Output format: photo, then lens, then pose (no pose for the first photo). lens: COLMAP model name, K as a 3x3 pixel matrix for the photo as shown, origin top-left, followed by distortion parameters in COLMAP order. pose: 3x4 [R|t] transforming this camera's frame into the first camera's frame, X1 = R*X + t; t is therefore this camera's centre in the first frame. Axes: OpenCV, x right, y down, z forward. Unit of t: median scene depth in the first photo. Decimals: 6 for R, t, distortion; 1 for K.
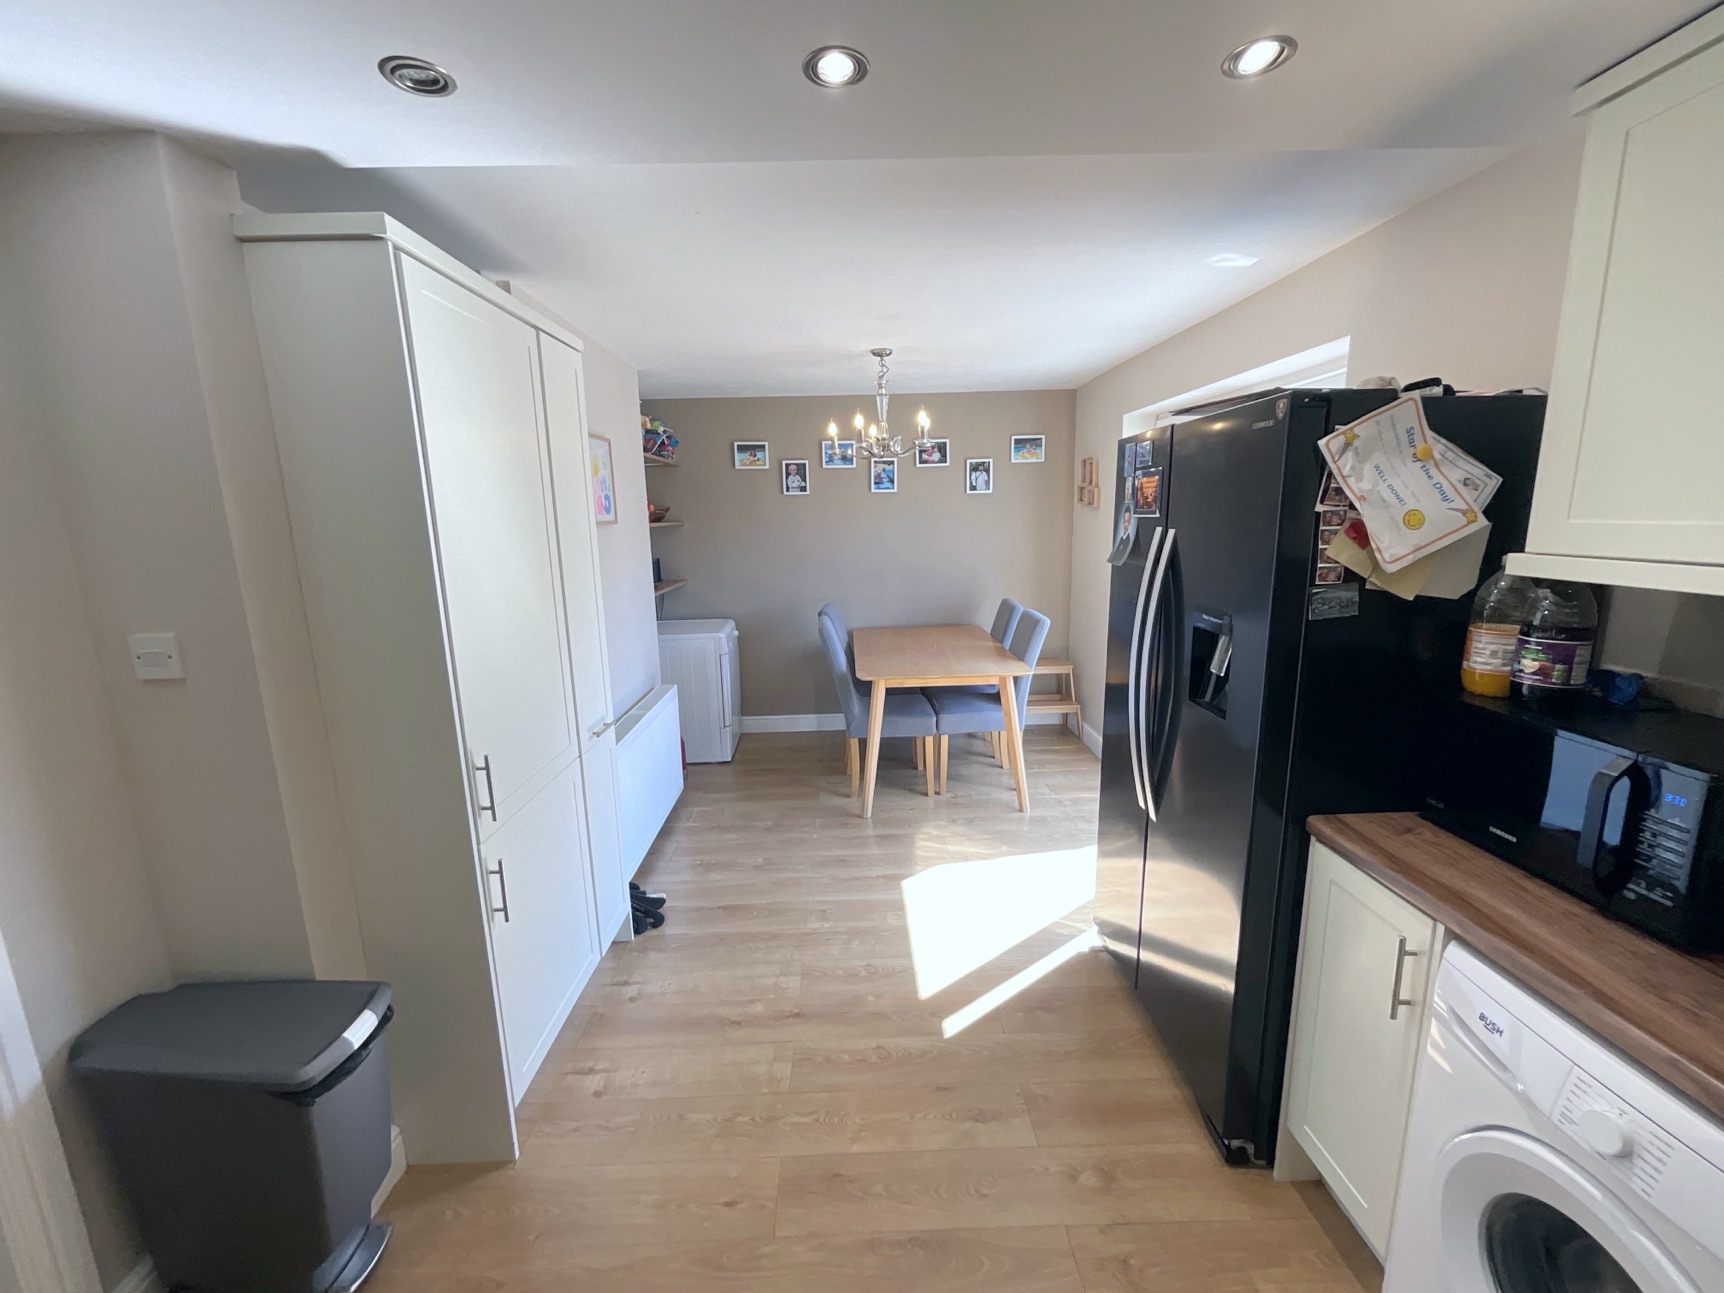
lens RADIAL K [[700.5, 0, 856.7], [0, 700.5, 648.1], [0, 0, 1]] dist [-0.001860, 0.000061]
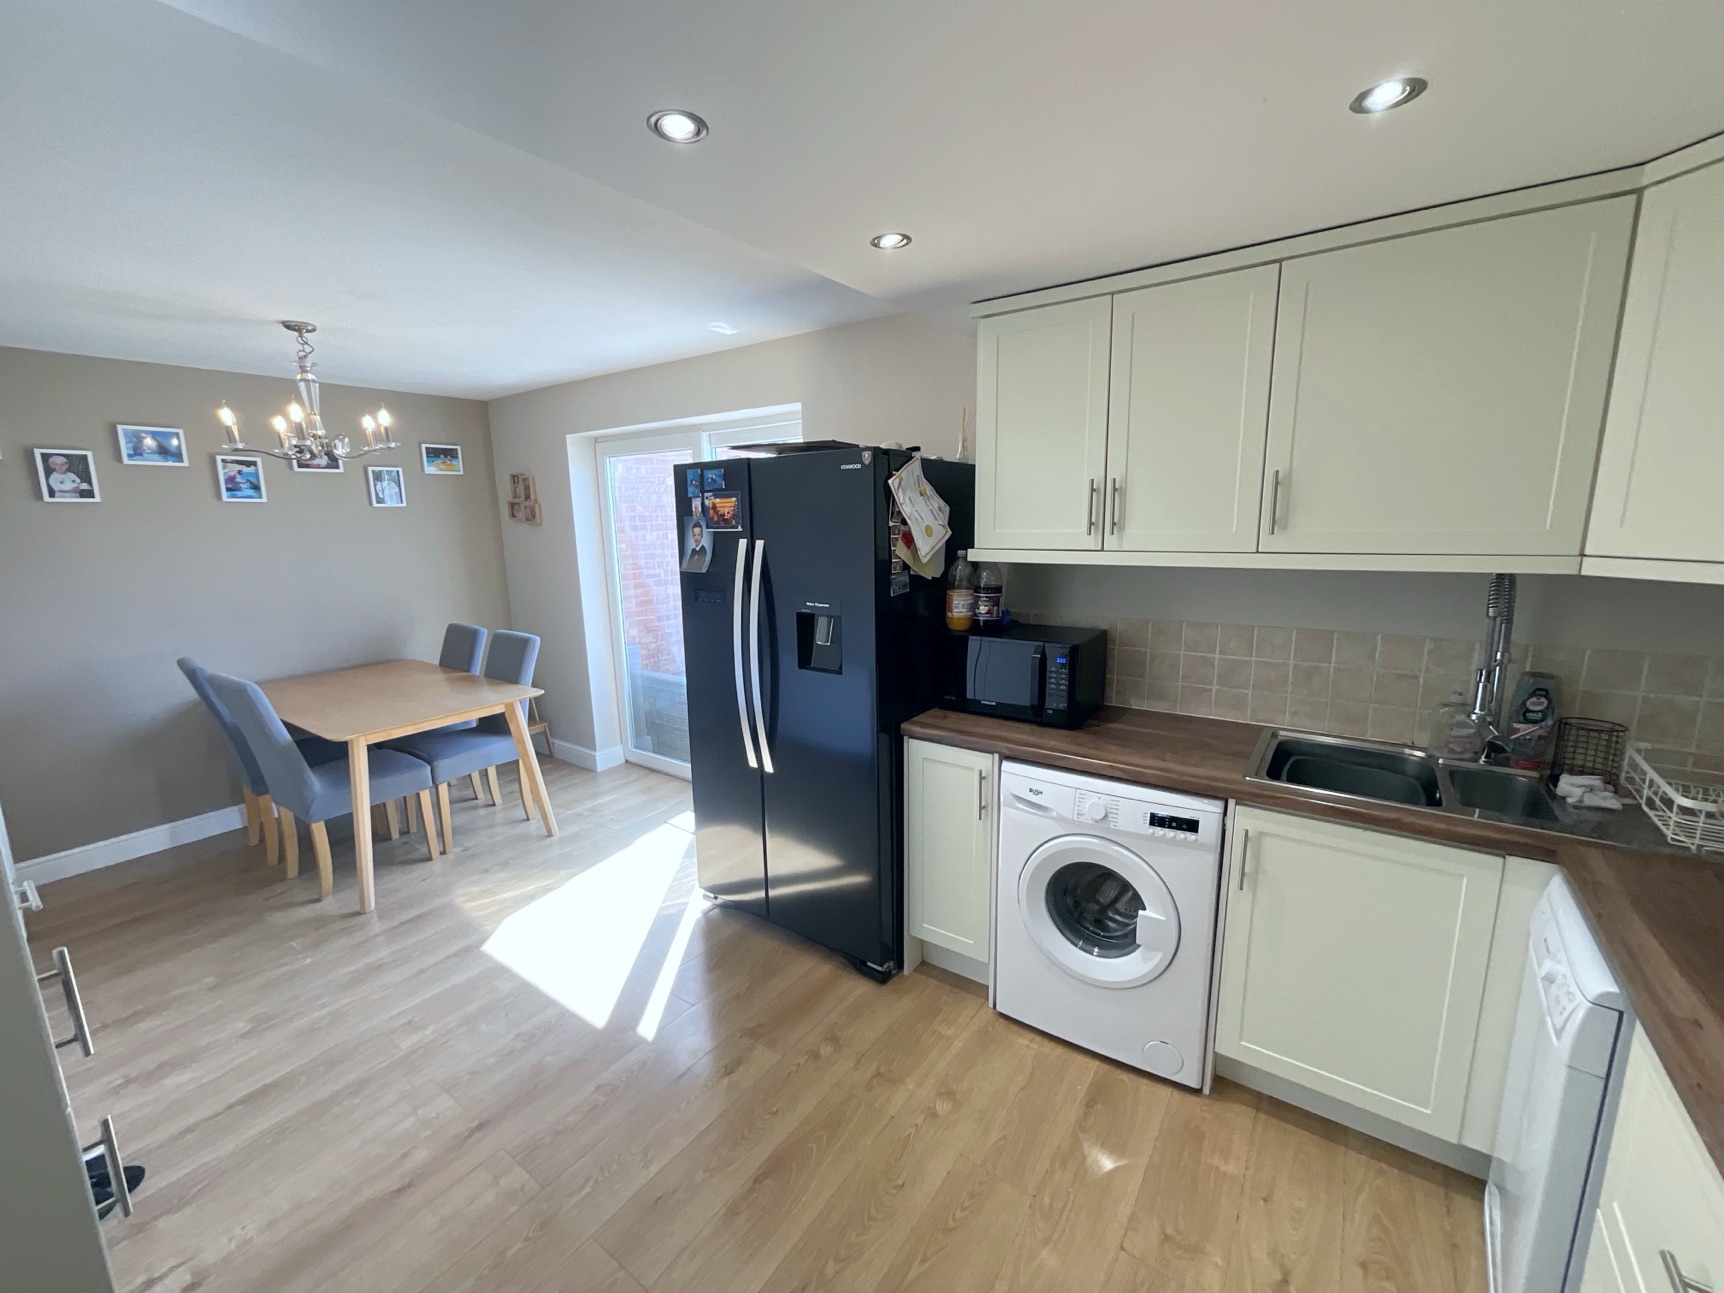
lens RADIAL K [[700.5, 0, 862.3], [0, 700.5, 649.6], [0, 0, 1]] dist [-0.001860, 0.000061]
pose [[0.593411, -0.137518, 0.793065, -0.391249], [0.155088, 0.986369, 0.054992, -0.011999], [-0.789818, 0.090362, 0.606649, 0.080645]]
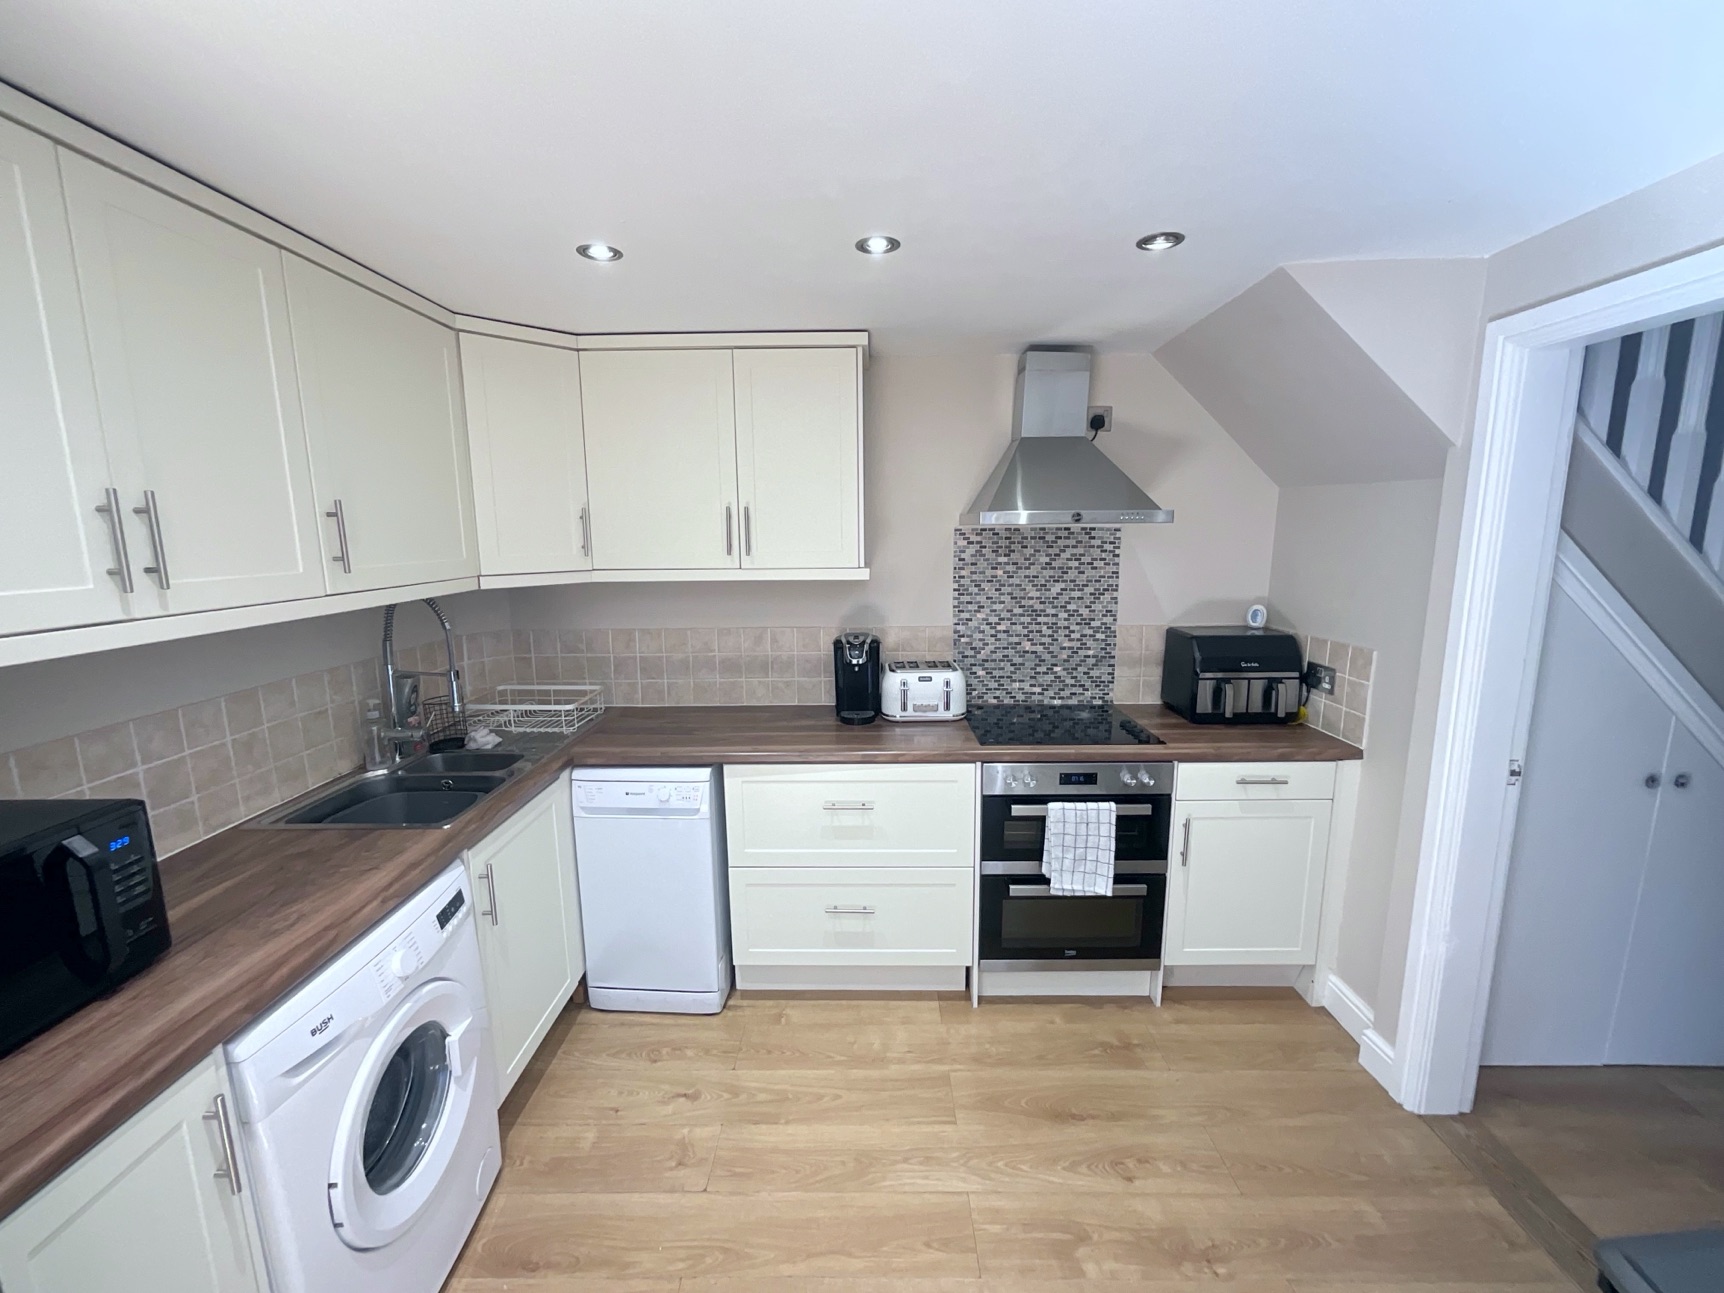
lens RADIAL K [[700.5, 0, 849.0], [0, 700.5, 655.2], [0, 0, 1]] dist [-0.001860, 0.000061]
pose [[-0.998736, 0.030949, 0.039617, 0.005079], [0.043029, 0.933764, 0.355294, -0.170422], [-0.025997, 0.356550, -0.933915, 0.835061]]
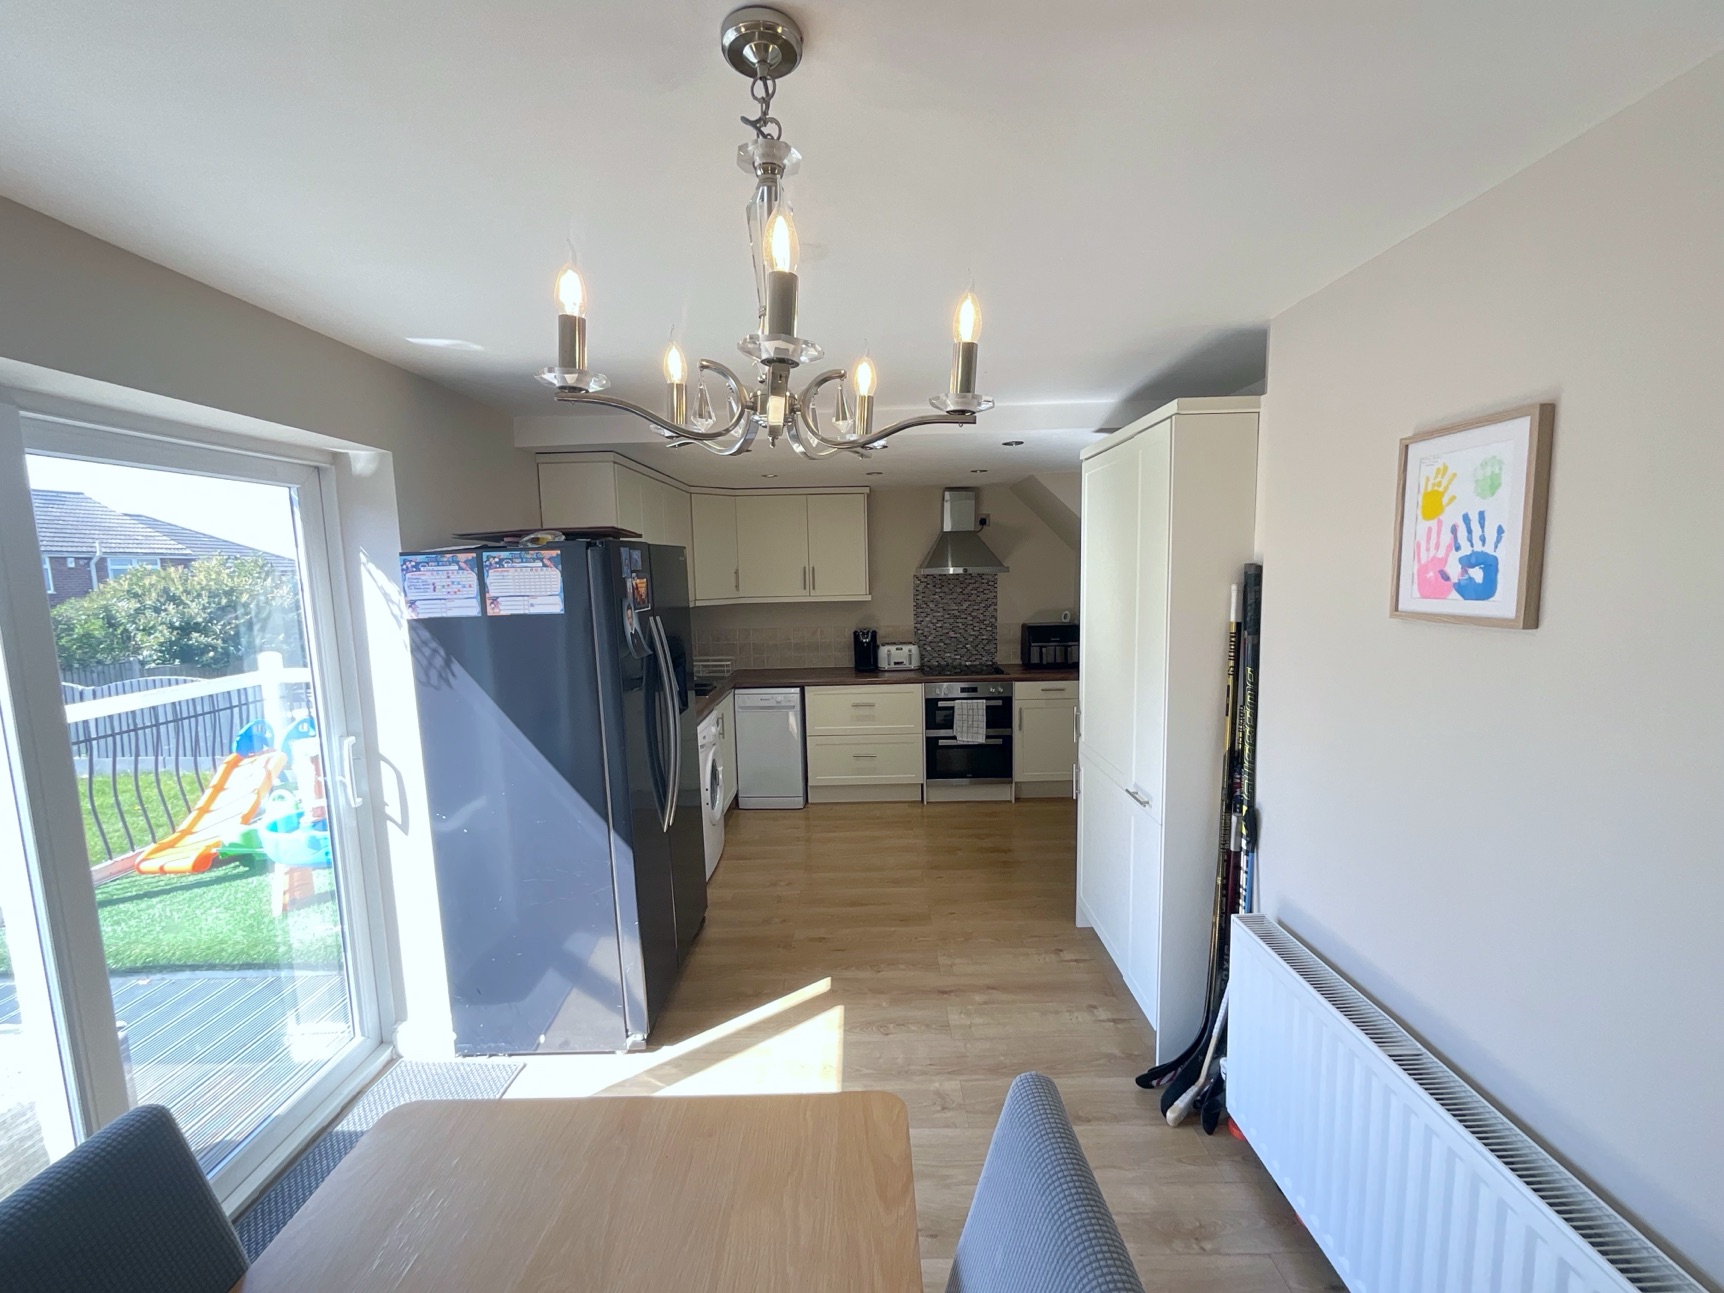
lens RADIAL K [[700.5, 0, 865.2], [0, 700.5, 646.6], [0, 0, 1]] dist [-0.001860, 0.000061]
pose [[-0.998735, 0.048156, 0.014492, 0.005977], [0.050285, 0.952529, 0.300265, -0.426739], [0.000655, 0.300614, -0.953746, 1.960463]]
